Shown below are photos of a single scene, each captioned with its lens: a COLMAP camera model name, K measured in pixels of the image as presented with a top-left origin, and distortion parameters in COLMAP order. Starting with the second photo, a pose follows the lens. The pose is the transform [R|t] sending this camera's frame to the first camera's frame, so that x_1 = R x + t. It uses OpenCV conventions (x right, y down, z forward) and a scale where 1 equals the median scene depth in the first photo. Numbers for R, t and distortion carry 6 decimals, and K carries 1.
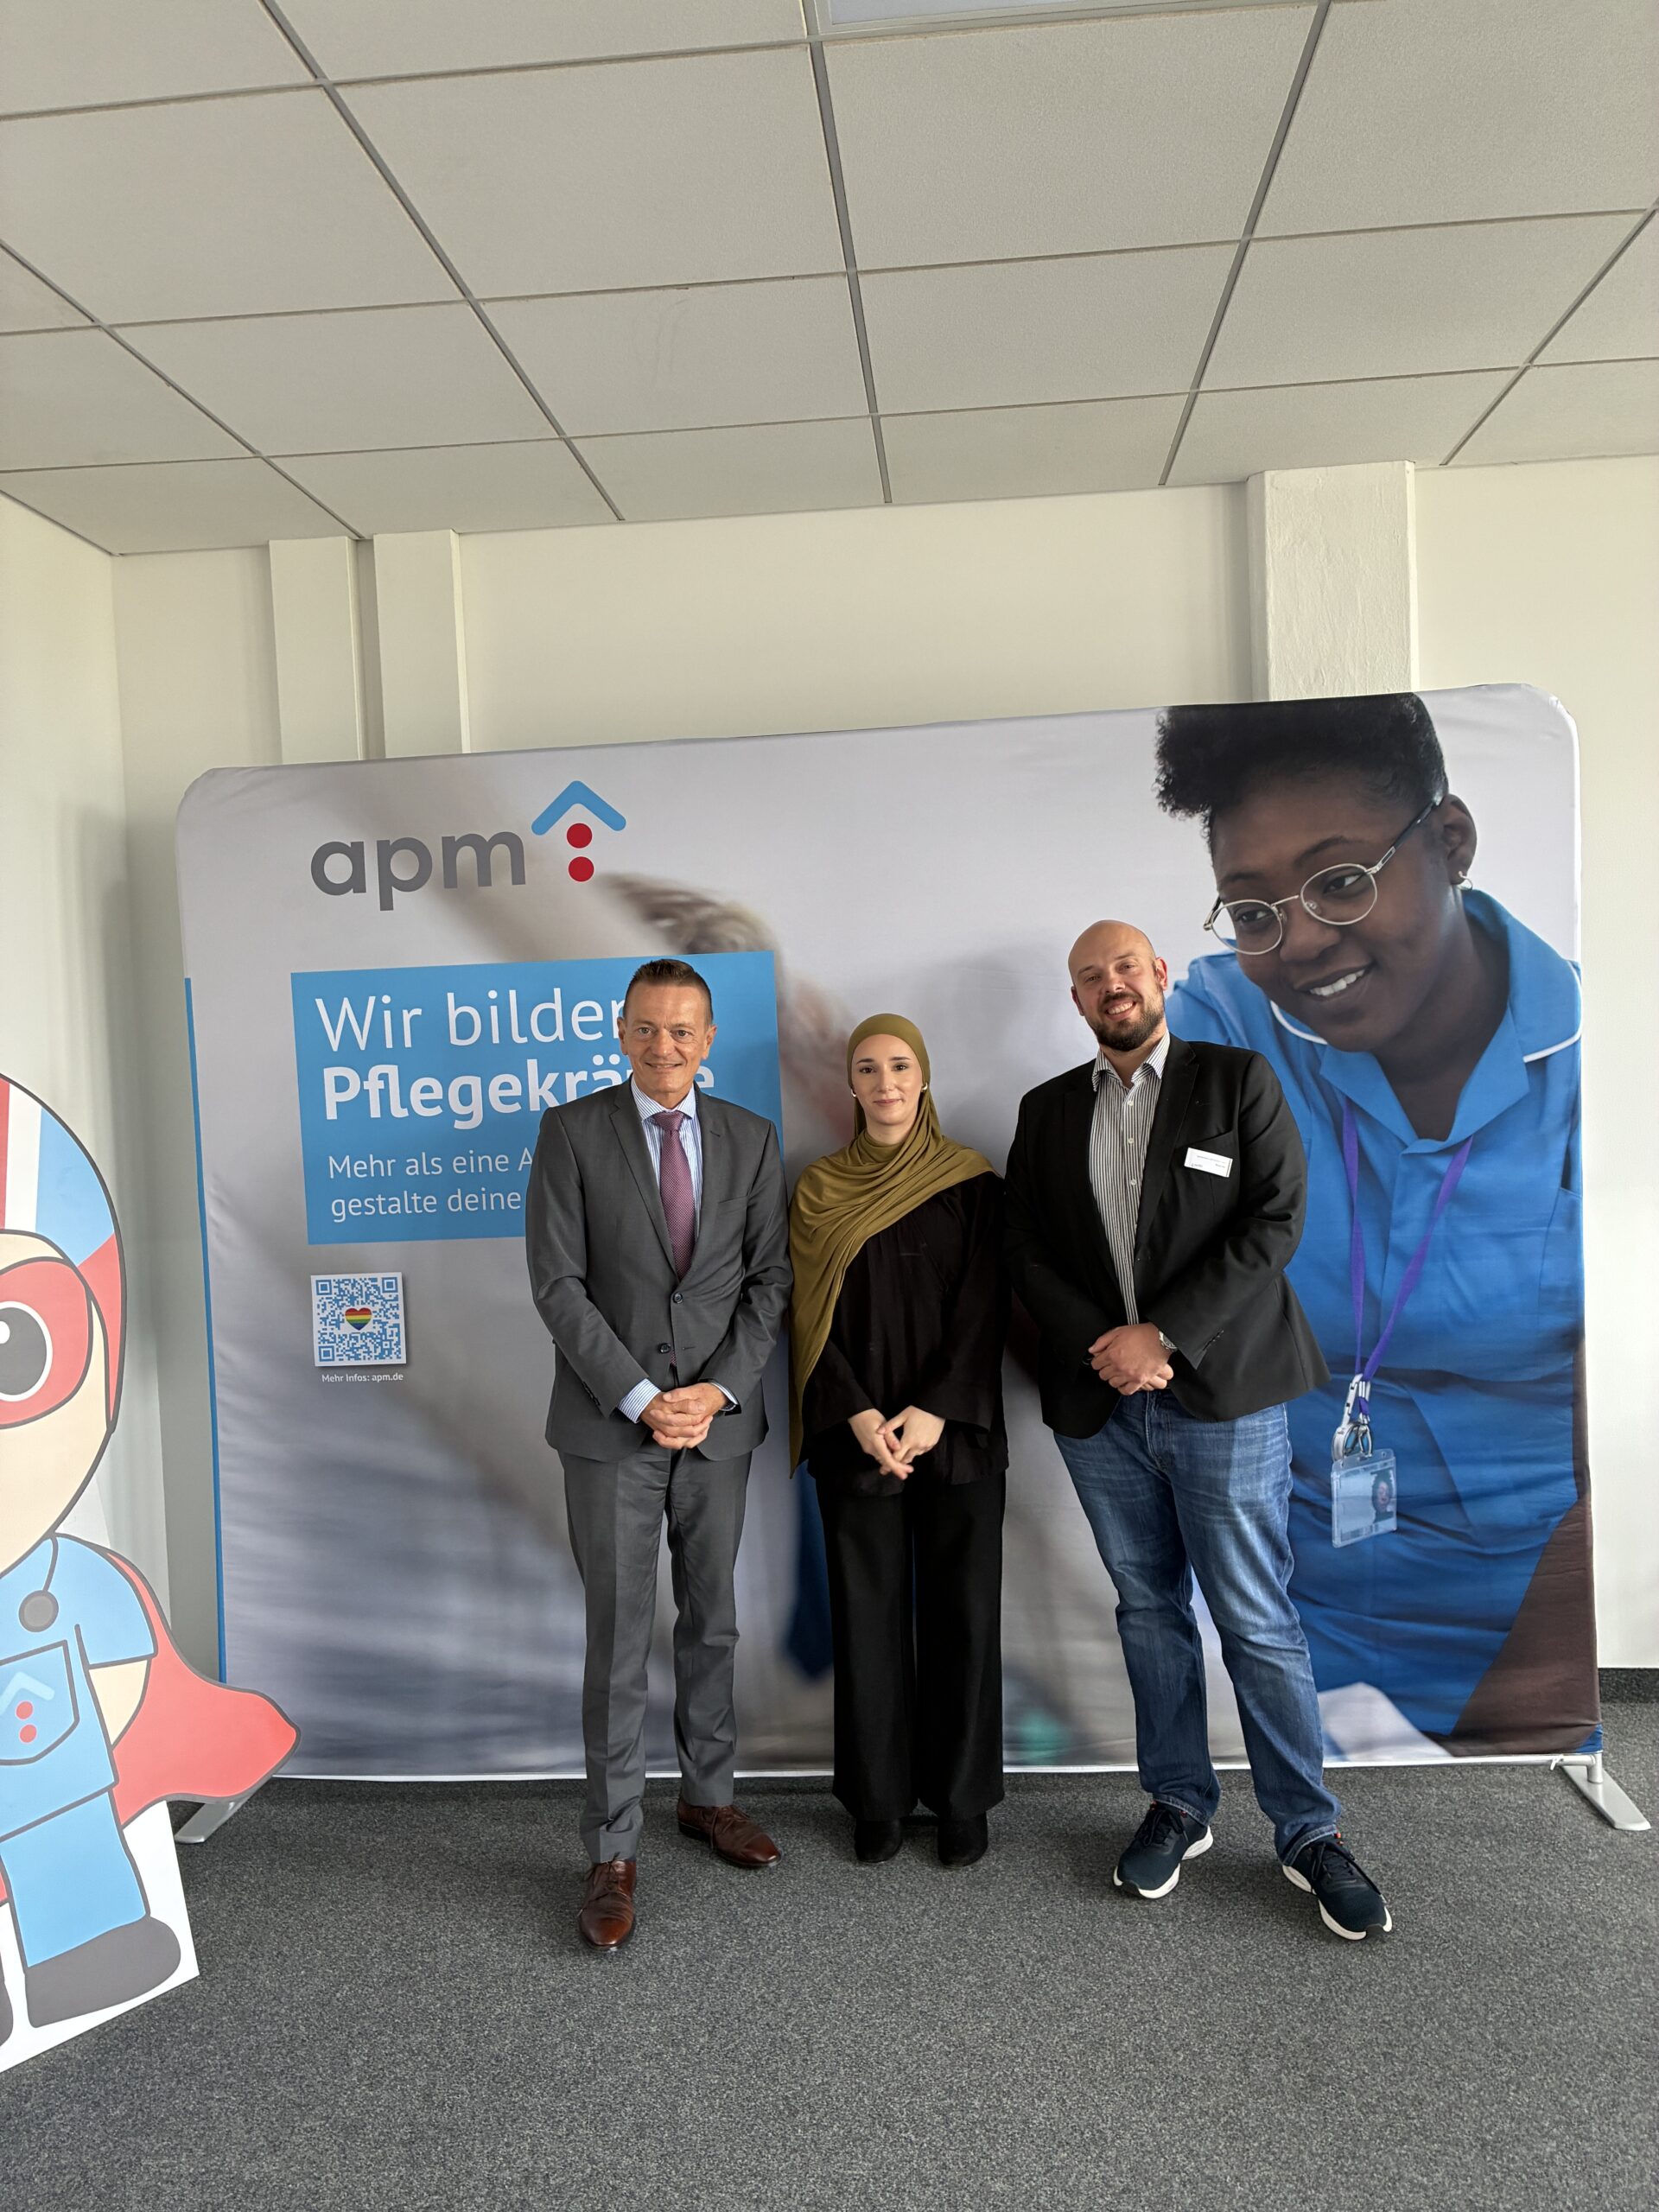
lens RADIAL K [[1693.1, 0, 833.2], [0, 1693.1, 1102.2], [0, 0, 1]] dist [0.016345, 0.004928]
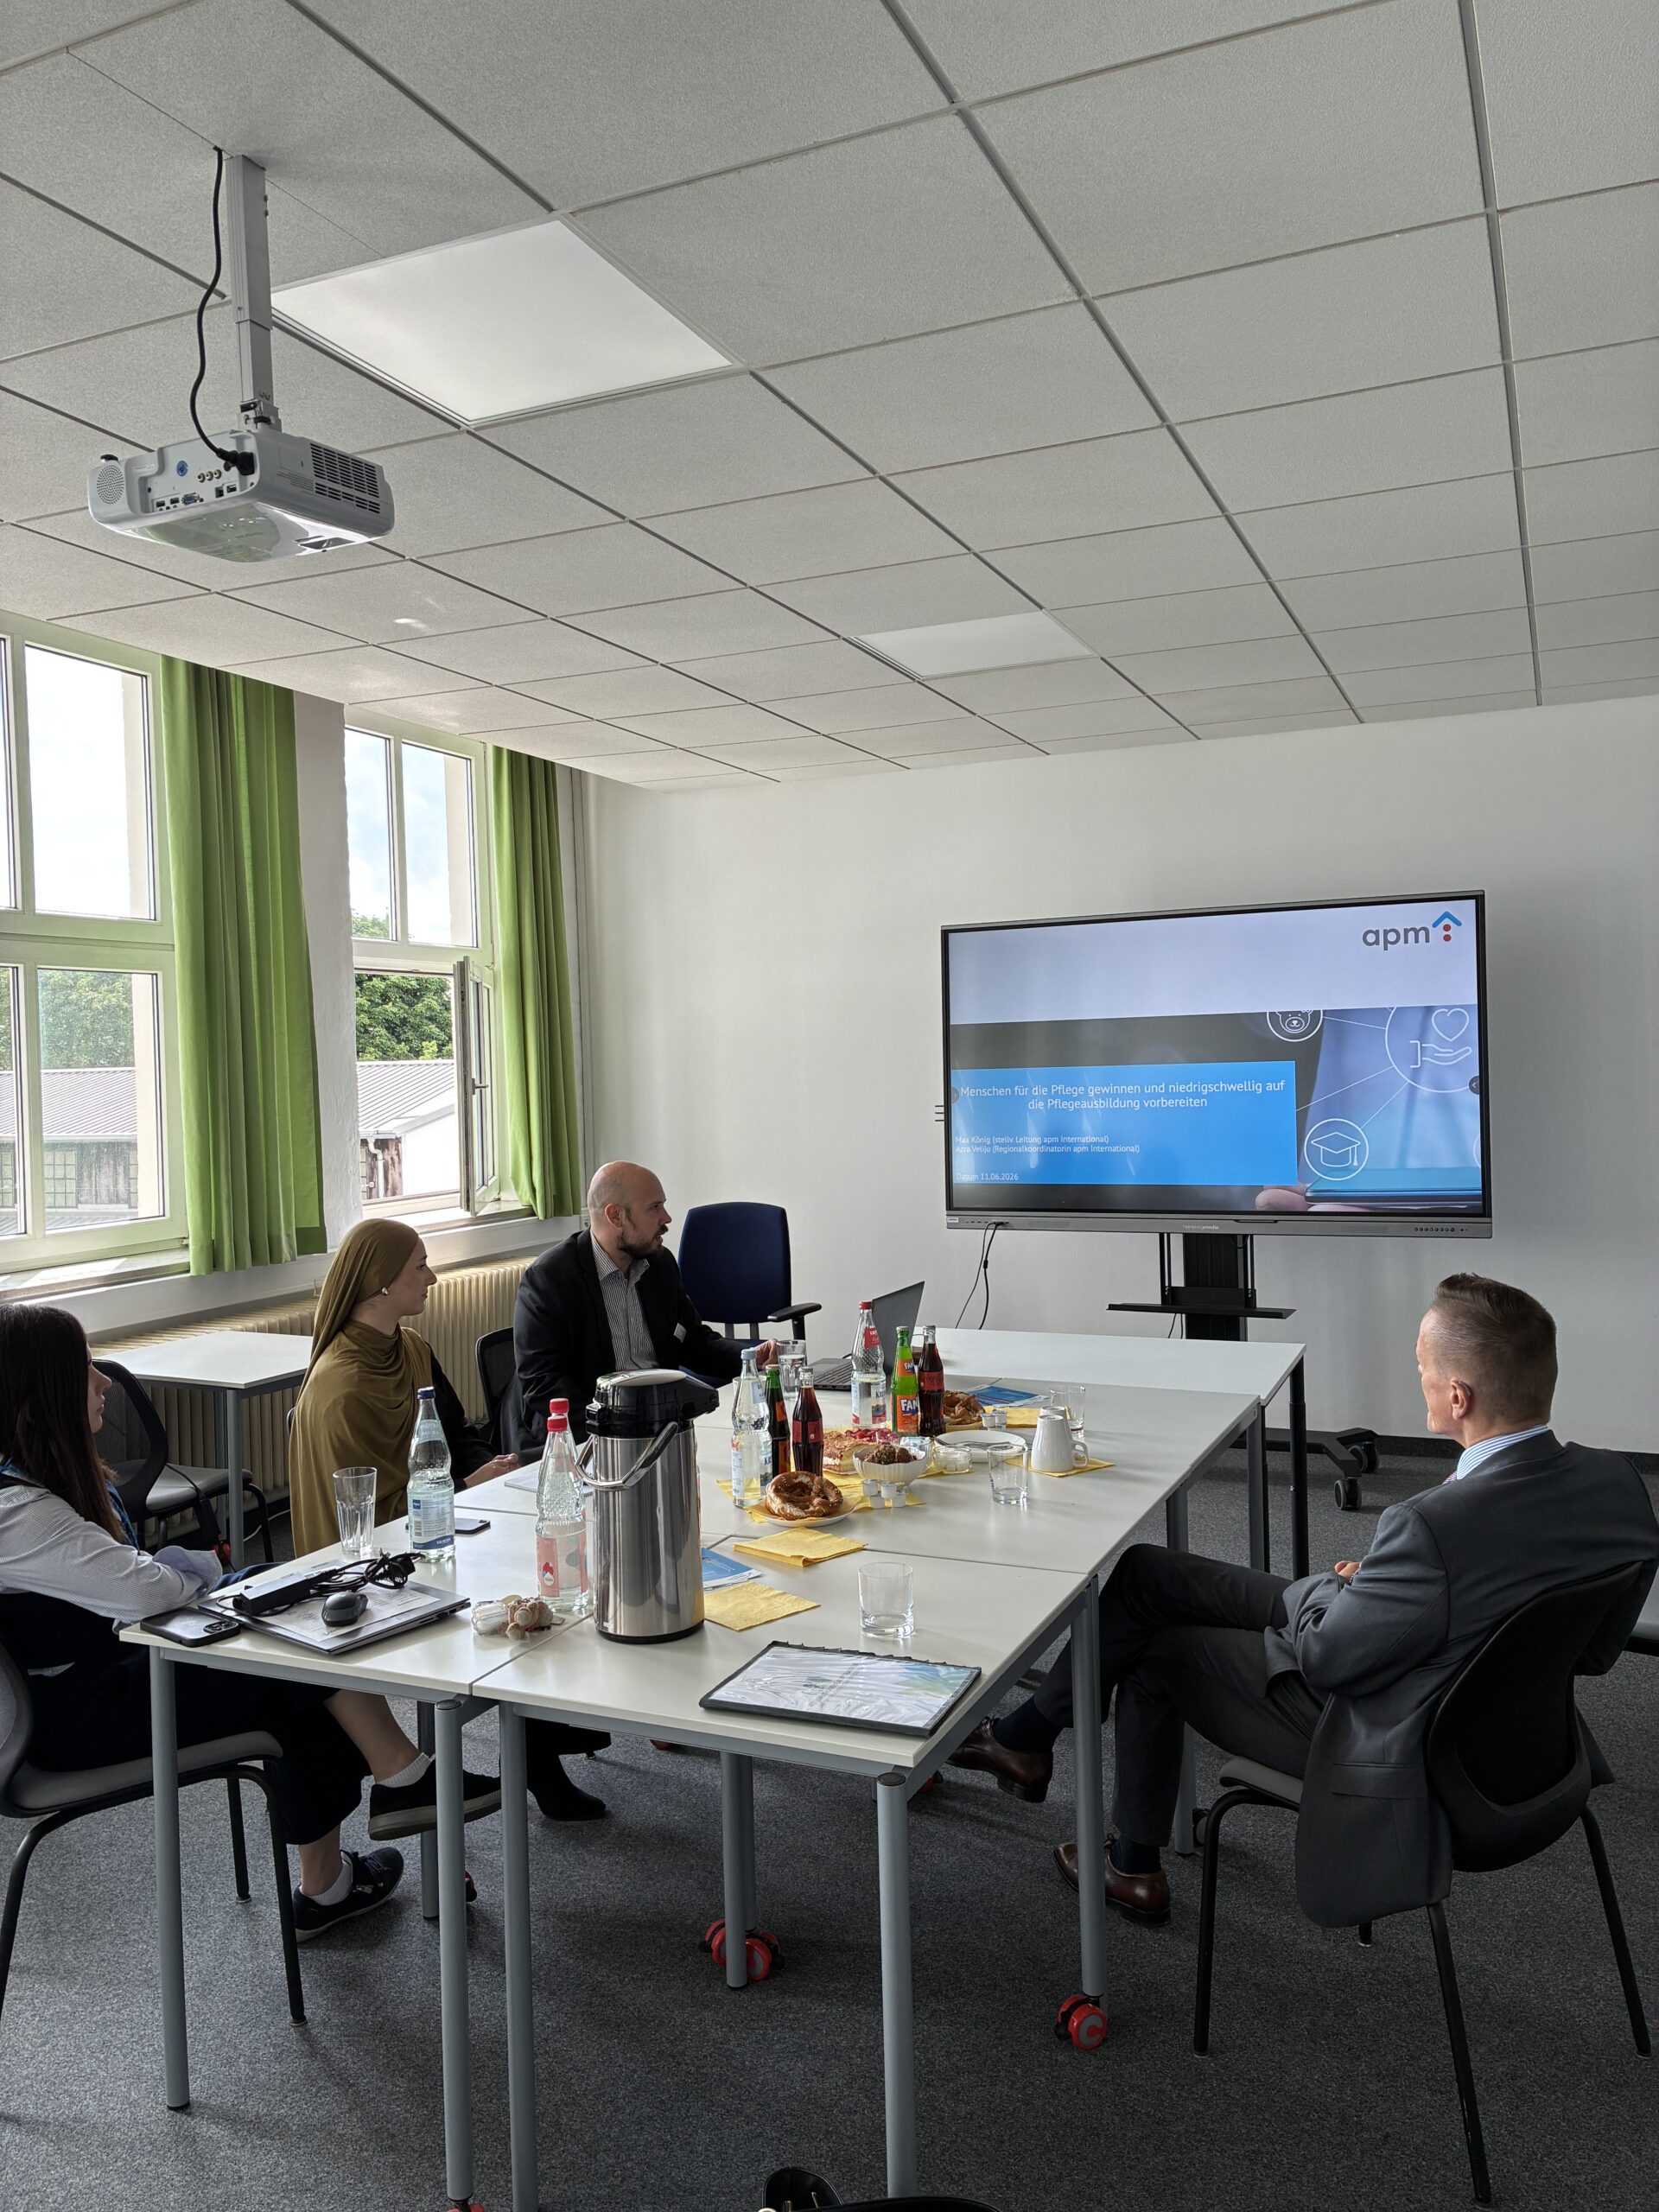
lens RADIAL K [[1693.1, 0, 833.6], [0, 1693.1, 1120.5], [0, 0, 1]] dist [0.016345, 0.004928]
pose [[0.941005, 0.026855, -0.337326, -0.146522], [-0.024206, 0.999634, 0.012058, 0.221448], [0.337526, -0.003181, 0.941311, -2.652753]]
